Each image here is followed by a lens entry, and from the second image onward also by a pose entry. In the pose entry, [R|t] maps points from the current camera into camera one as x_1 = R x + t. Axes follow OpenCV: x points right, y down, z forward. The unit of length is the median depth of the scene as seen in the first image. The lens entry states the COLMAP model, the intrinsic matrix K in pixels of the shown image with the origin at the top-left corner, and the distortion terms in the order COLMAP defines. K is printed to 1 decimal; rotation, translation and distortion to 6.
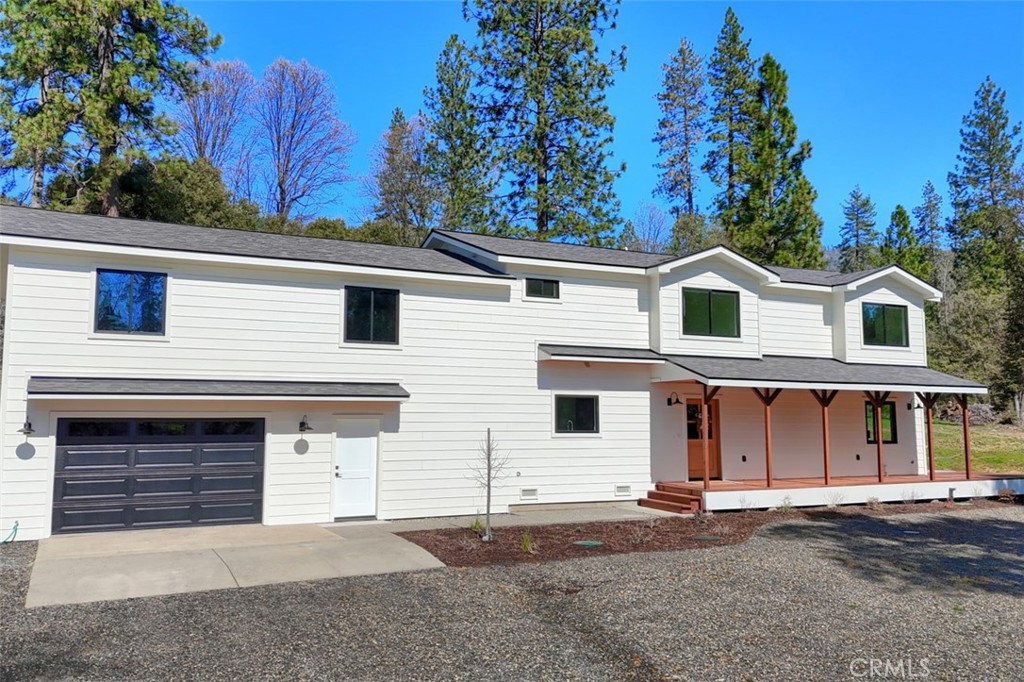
lens RADIAL K [[808.6, 0, 512.9], [0, 808.6, 345.3], [0, 0, 1]] dist [0.041941, -0.002448]
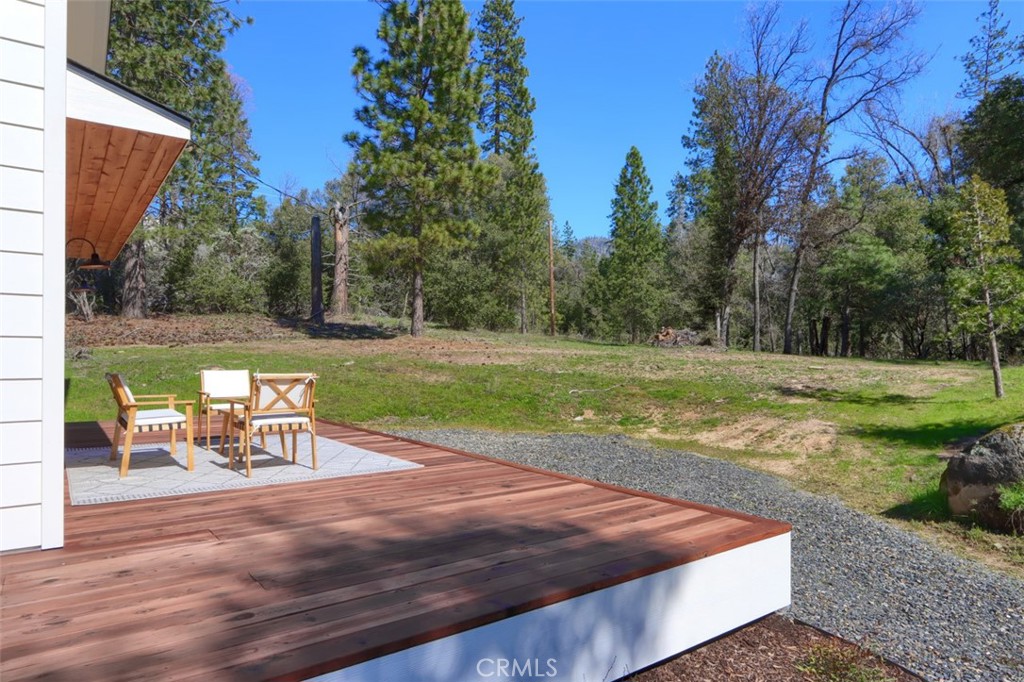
lens RADIAL K [[514.6, 0, 512.0], [0, 514.6, 341.0], [0, 0, 1]] dist [-0.003968, -0.000268]
pose [[0.990747, 0.006478, 0.135568, 0.227028], [-0.014870, 0.998028, 0.060980, 0.042400], [-0.134906, -0.062431, 0.988890, 0.344351]]
